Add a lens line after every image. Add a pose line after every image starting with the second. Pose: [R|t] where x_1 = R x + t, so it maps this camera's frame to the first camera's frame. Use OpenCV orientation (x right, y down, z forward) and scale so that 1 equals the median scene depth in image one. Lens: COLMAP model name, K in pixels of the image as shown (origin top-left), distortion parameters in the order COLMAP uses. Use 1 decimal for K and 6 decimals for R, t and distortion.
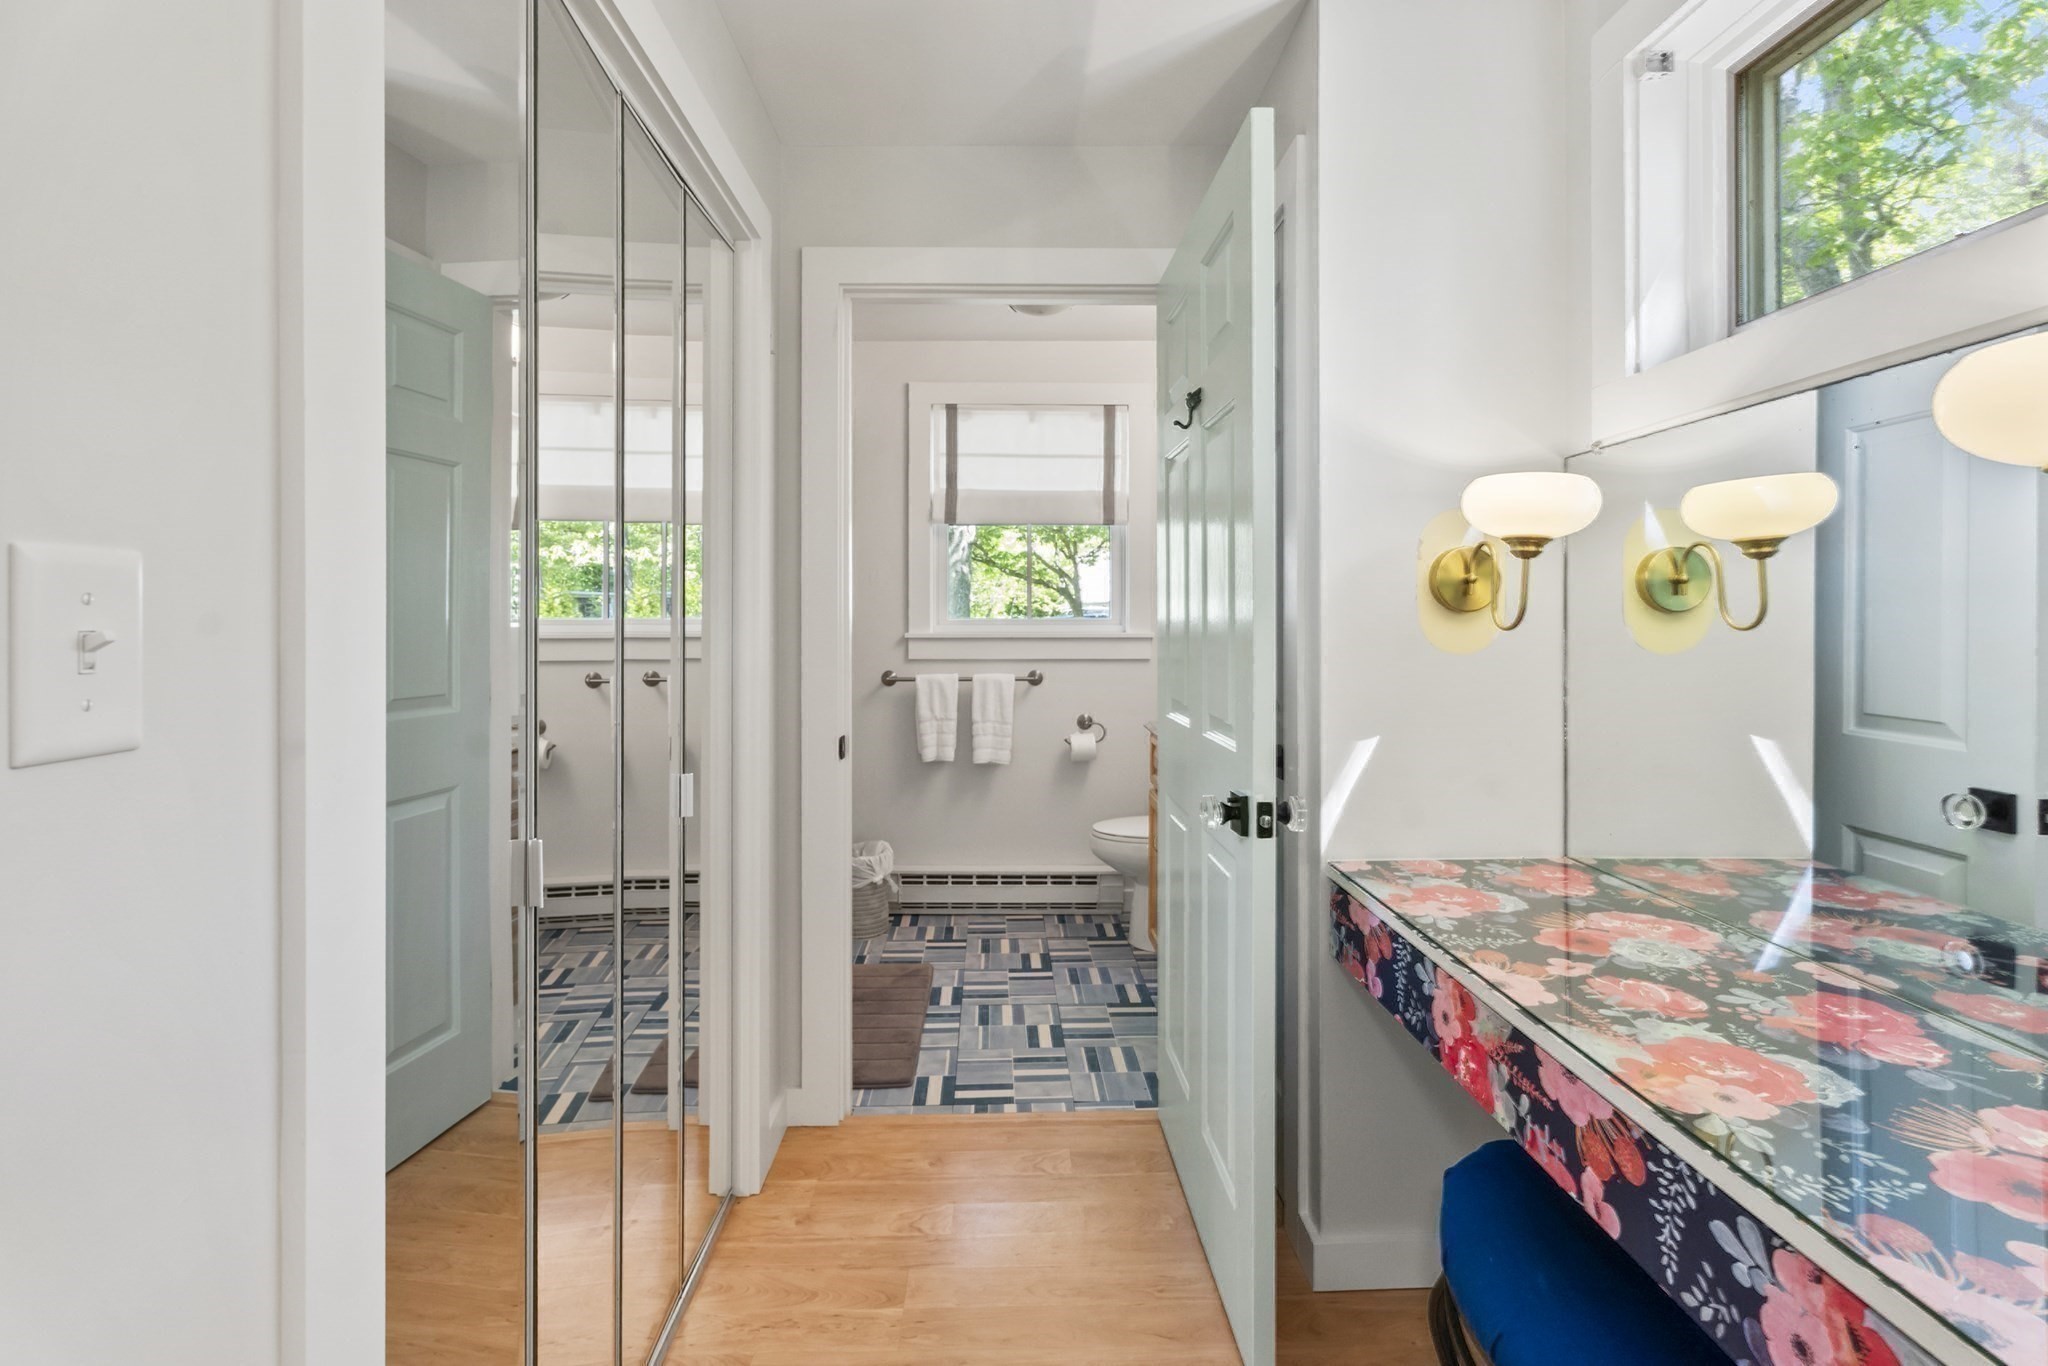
lens RADIAL K [[938.8, 0, 1025.3], [0, 938.8, 608.3], [0, 0, 1]] dist [0.002129, 0.000104]
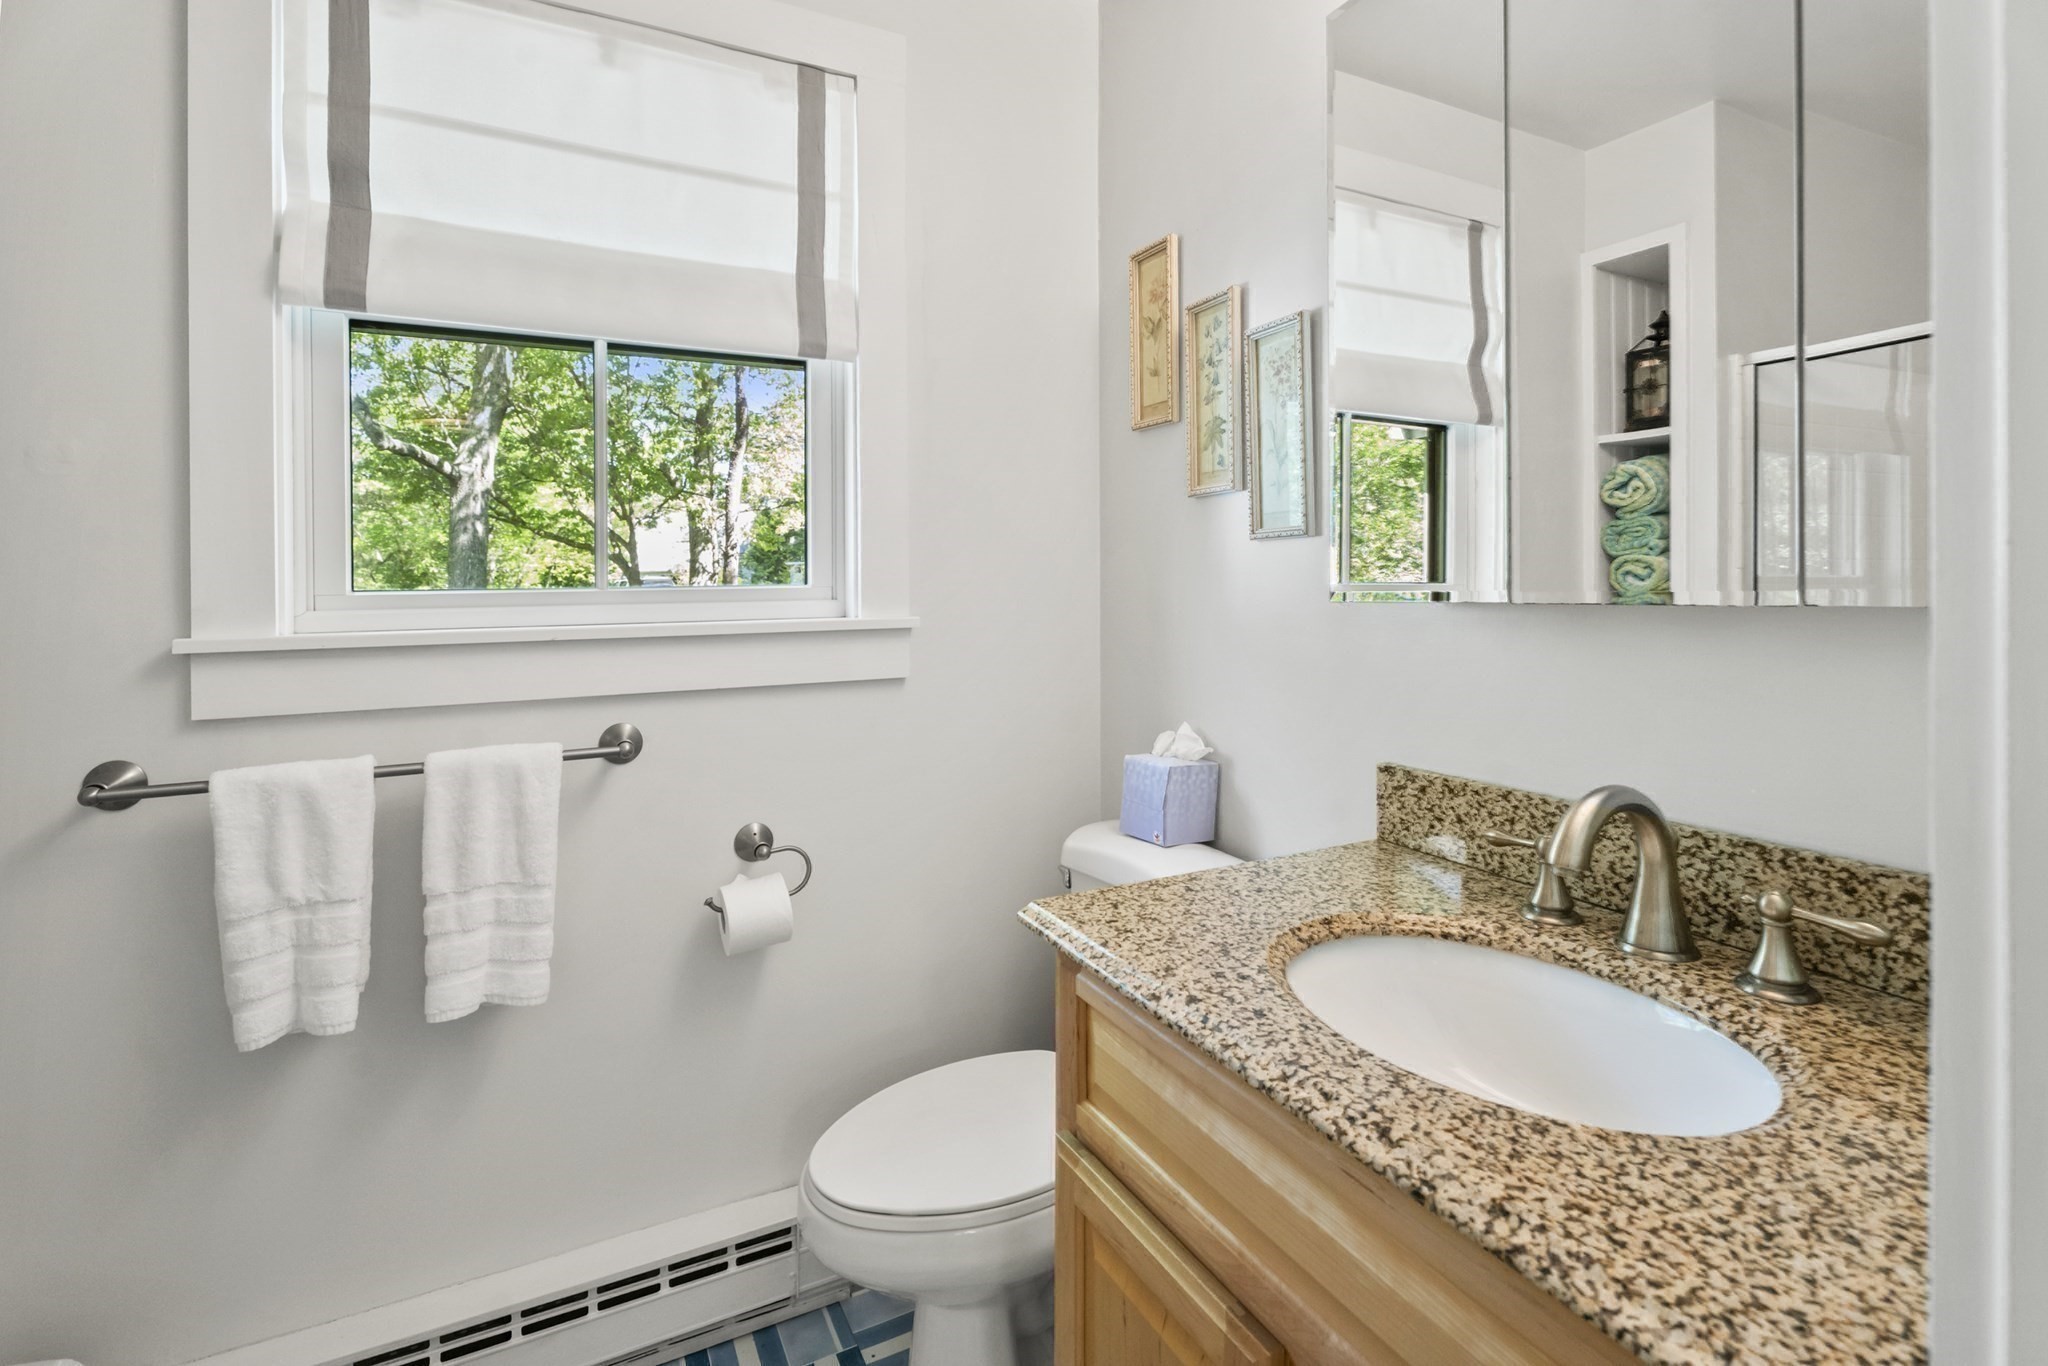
lens RADIAL K [[938.8, 0, 1002.4], [0, 938.8, 572.8], [0, 0, 1]] dist [0.002129, 0.000104]
pose [[0.906469, -0.006190, 0.422227, -0.009407], [0.008444, 0.999958, -0.003470, 0.007476], [-0.422187, 0.006710, 0.906484, 0.593319]]
